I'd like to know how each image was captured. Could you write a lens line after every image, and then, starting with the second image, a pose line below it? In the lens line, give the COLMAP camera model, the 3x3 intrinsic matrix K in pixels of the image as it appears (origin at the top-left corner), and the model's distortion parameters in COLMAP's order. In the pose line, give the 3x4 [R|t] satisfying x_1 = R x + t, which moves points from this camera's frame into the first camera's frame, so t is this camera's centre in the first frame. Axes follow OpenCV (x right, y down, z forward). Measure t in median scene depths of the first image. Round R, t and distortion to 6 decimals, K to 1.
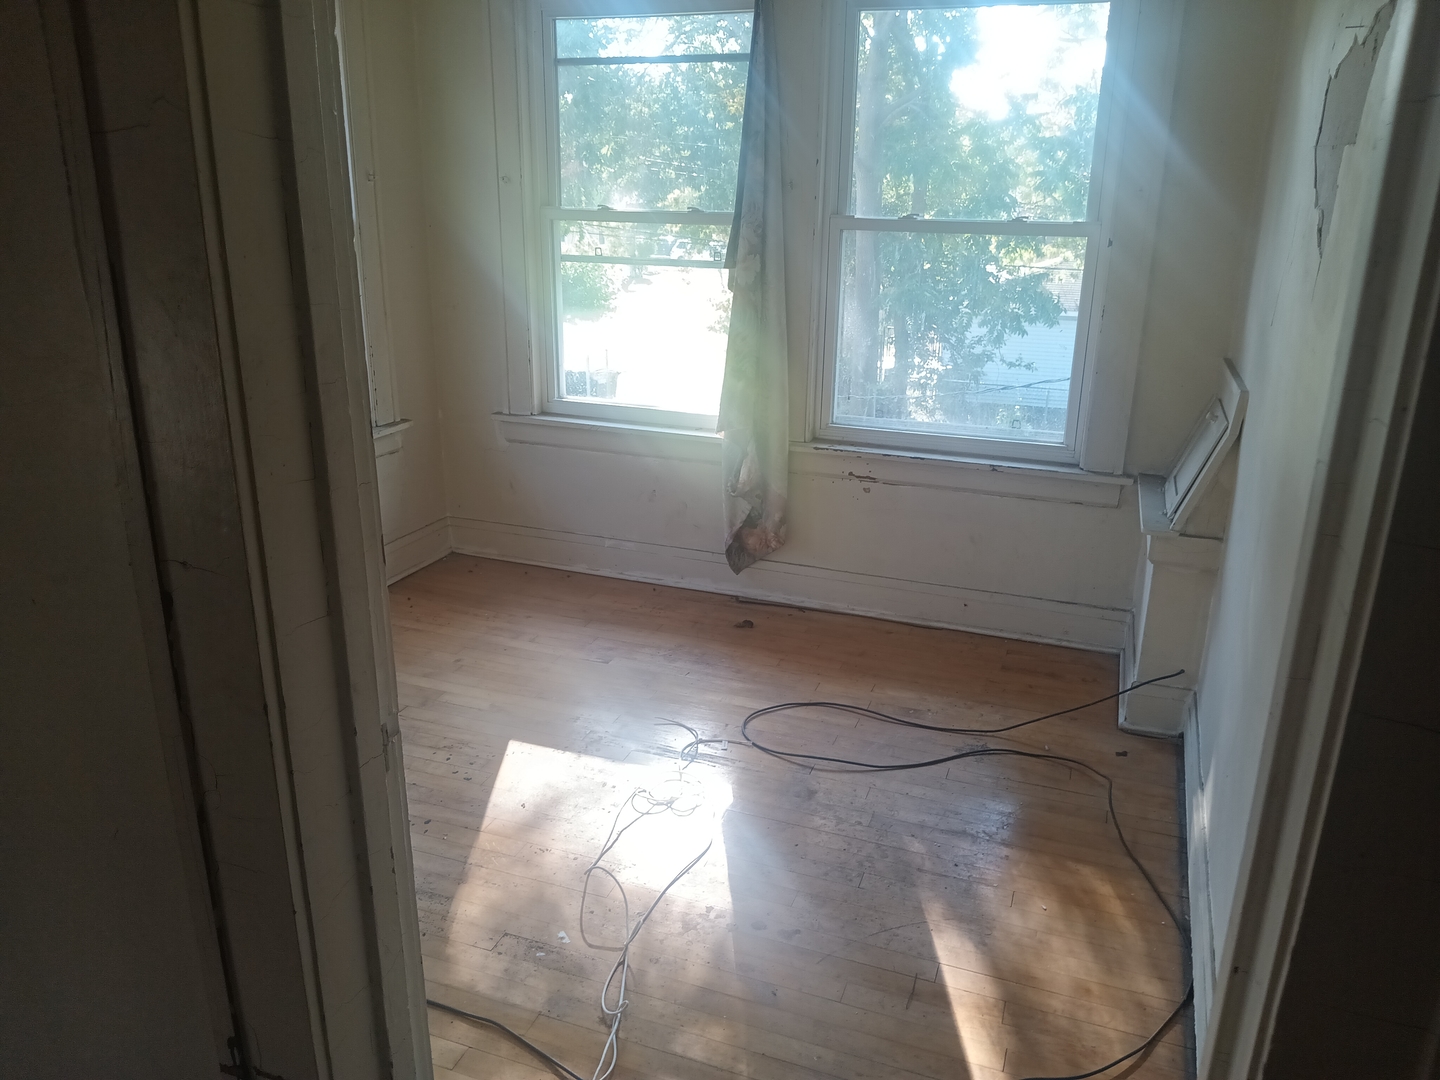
lens RADIAL K [[1095.0, 0, 714.1], [0, 1095.0, 545.0], [0, 0, 1]] dist [-0.011706, -0.008390]
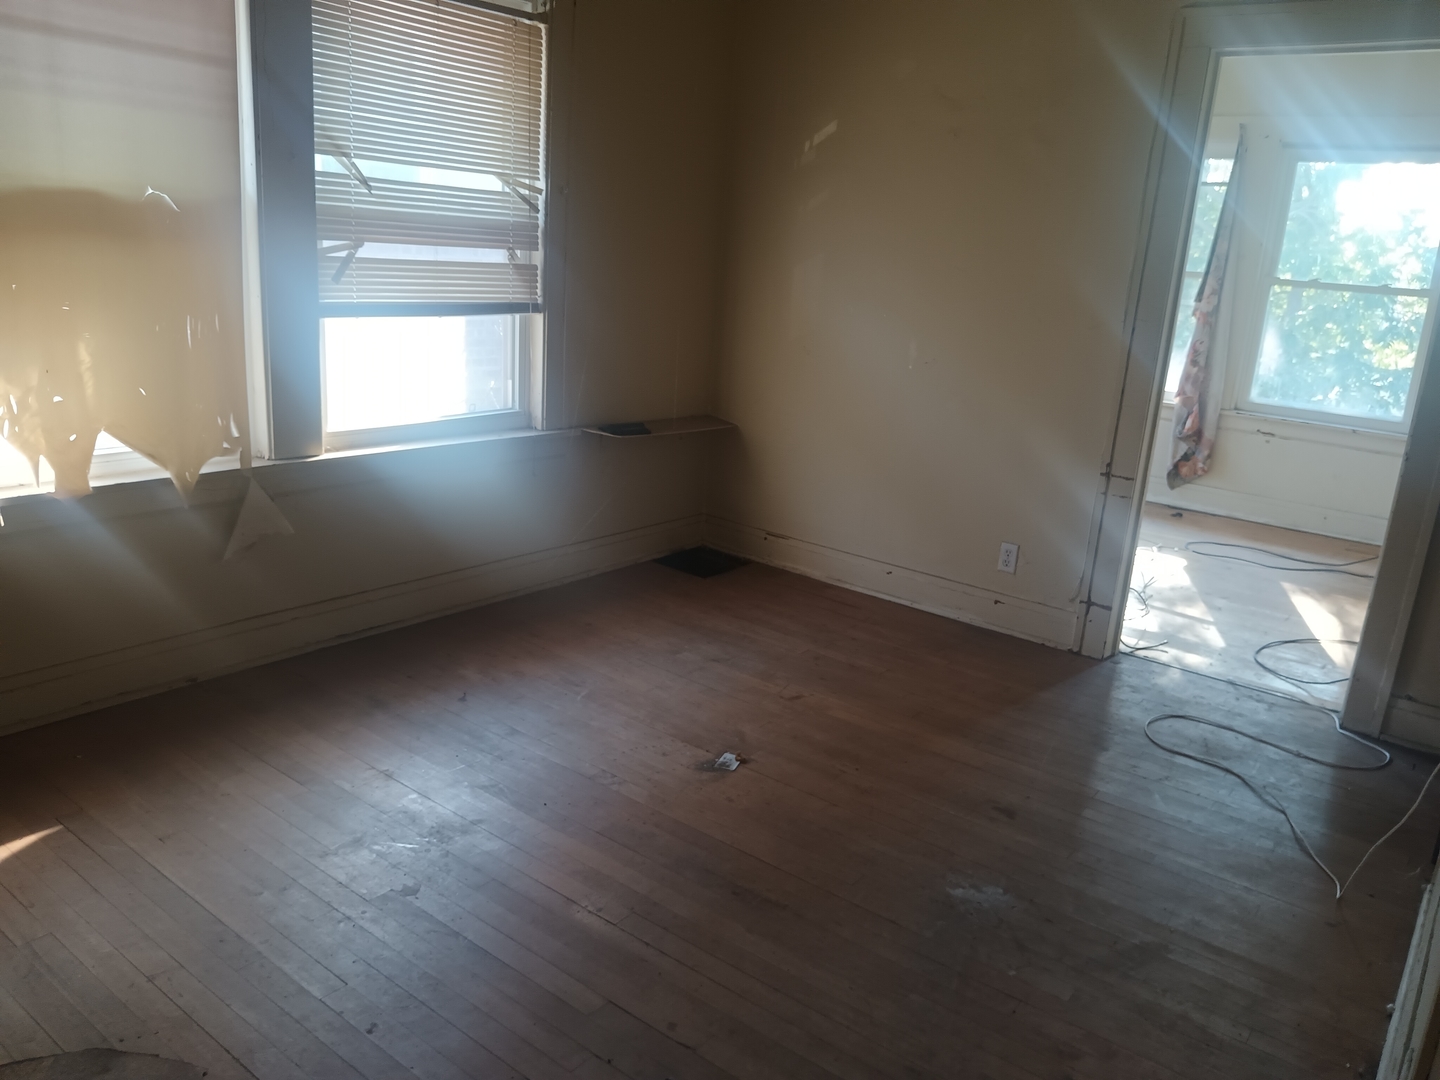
lens RADIAL K [[1095.0, 0, 721.5], [0, 1095.0, 530.3], [0, 0, 1]] dist [-0.011706, -0.008390]
pose [[0.955584, 0.125709, -0.266565, -0.180084], [-0.147413, 0.987070, -0.062955, 0.289648], [0.255205, 0.099453, 0.961759, -0.727552]]
